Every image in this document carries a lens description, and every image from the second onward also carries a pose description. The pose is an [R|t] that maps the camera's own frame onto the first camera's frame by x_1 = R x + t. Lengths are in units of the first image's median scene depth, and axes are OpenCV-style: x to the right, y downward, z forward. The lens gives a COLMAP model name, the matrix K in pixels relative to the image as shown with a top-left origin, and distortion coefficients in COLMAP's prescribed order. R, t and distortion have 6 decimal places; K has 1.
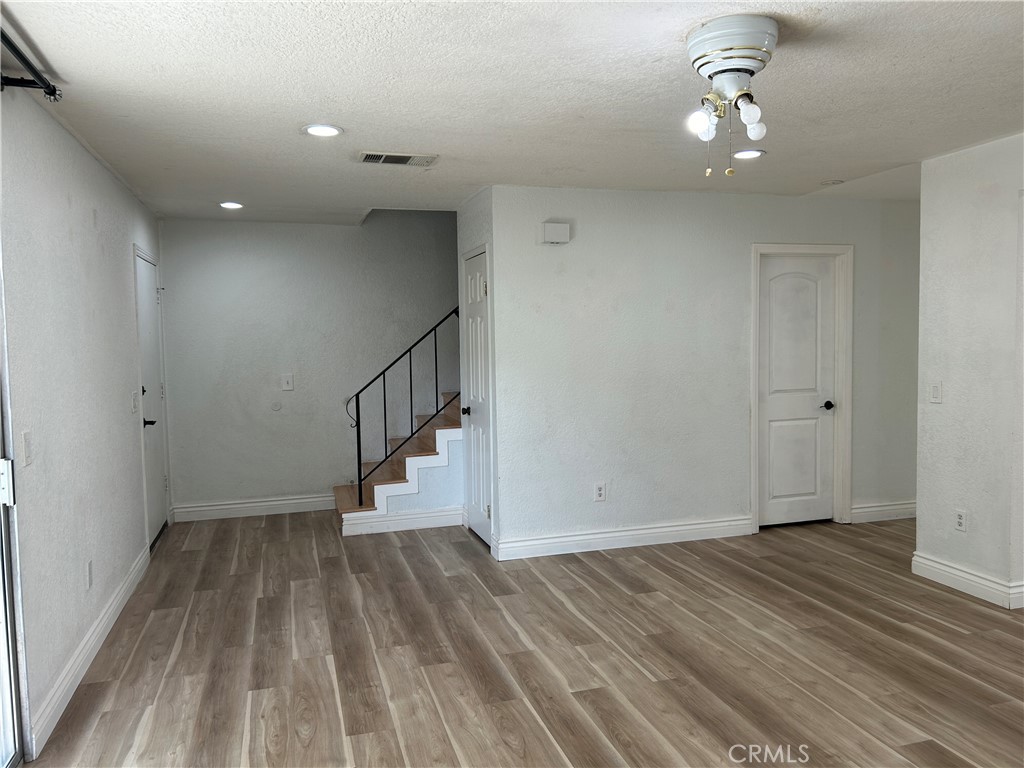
lens RADIAL K [[774.0, 0, 513.9], [0, 774.0, 378.5], [0, 0, 1]] dist [0.045880, -0.047397]
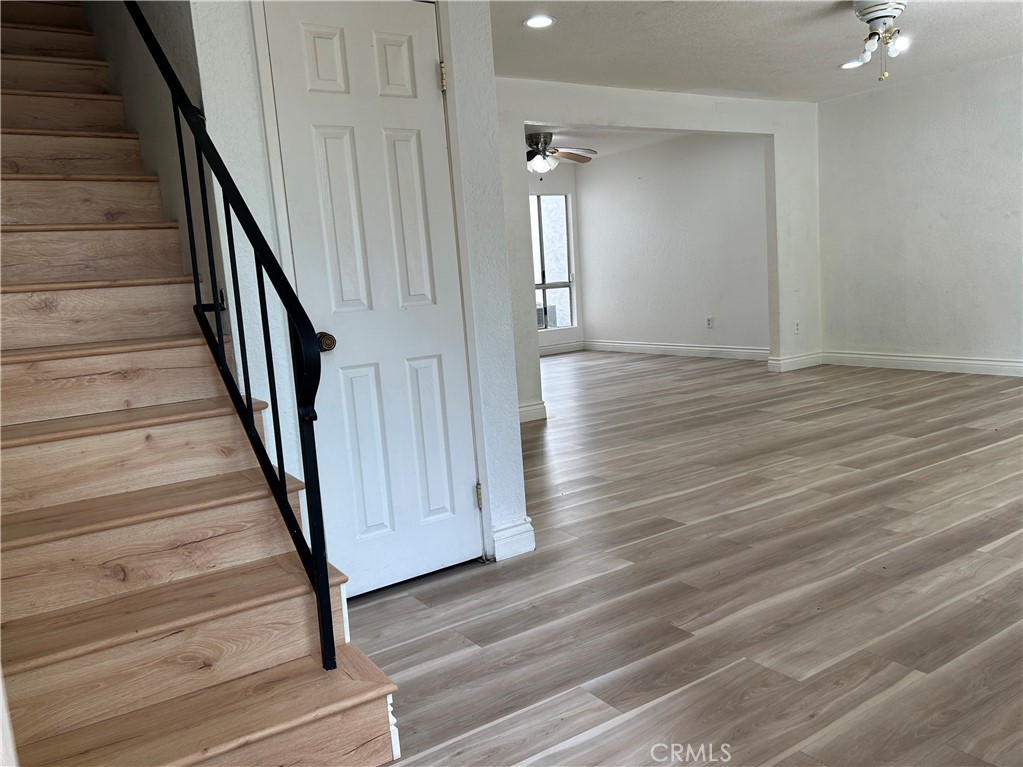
lens RADIAL K [[805.0, 0, 503.3], [0, 805.0, 392.1], [0, 0, 1]] dist [0.029975, -0.033828]
pose [[-0.284564, -0.100698, 0.953354, -0.815872], [0.132714, 0.980754, 0.143206, 0.025841], [-0.949426, 0.167274, -0.265724, 1.573116]]
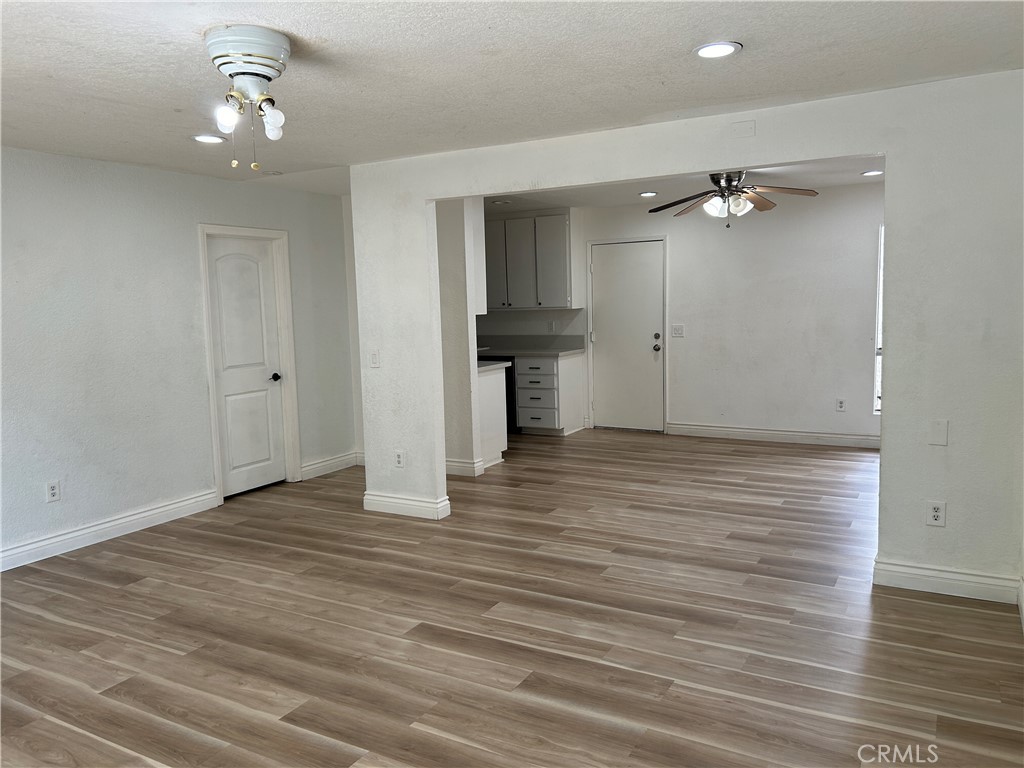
lens RADIAL K [[774.0, 0, 517.9], [0, 774.0, 373.9], [0, 0, 1]] dist [0.045880, -0.047397]
pose [[0.721840, -0.068206, 0.688691, -0.160487], [0.052442, 0.997661, 0.043840, -0.000279], [-0.690071, 0.004471, 0.723728, -0.037935]]
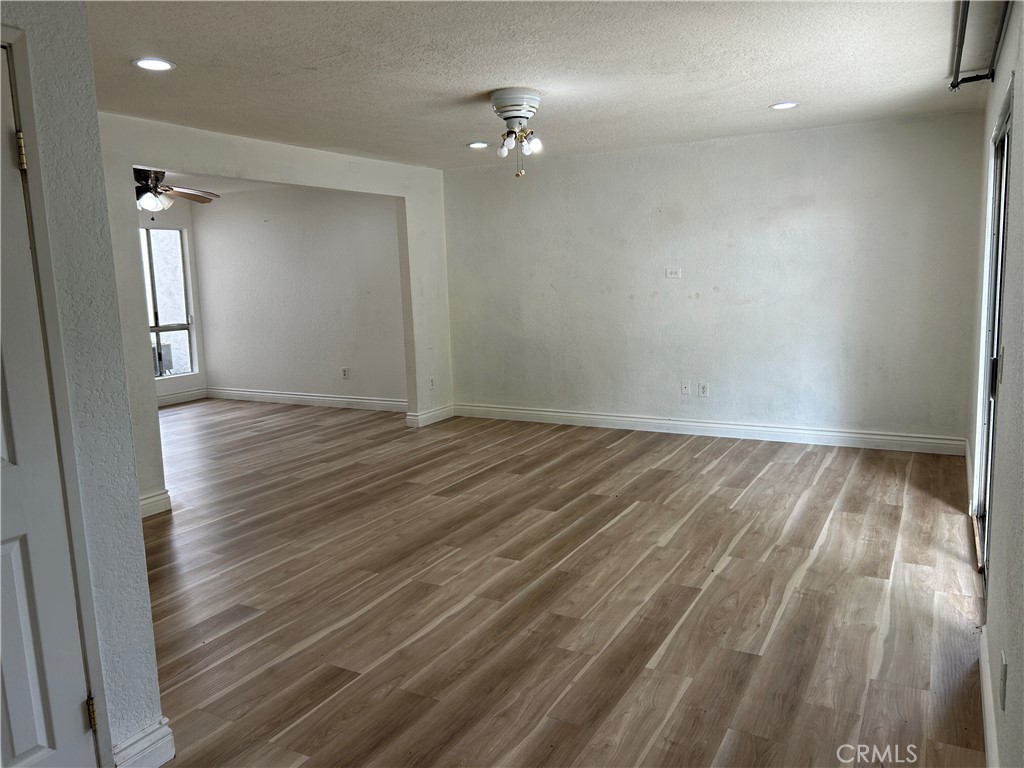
lens RADIAL K [[774.0, 0, 510.6], [0, 774.0, 382.1], [0, 0, 1]] dist [0.045880, -0.047397]
pose [[-0.696505, -0.062192, 0.714852, -0.659289], [0.086781, 0.981623, 0.169956, -0.070423], [-0.712285, 0.180411, -0.678308, 1.525789]]
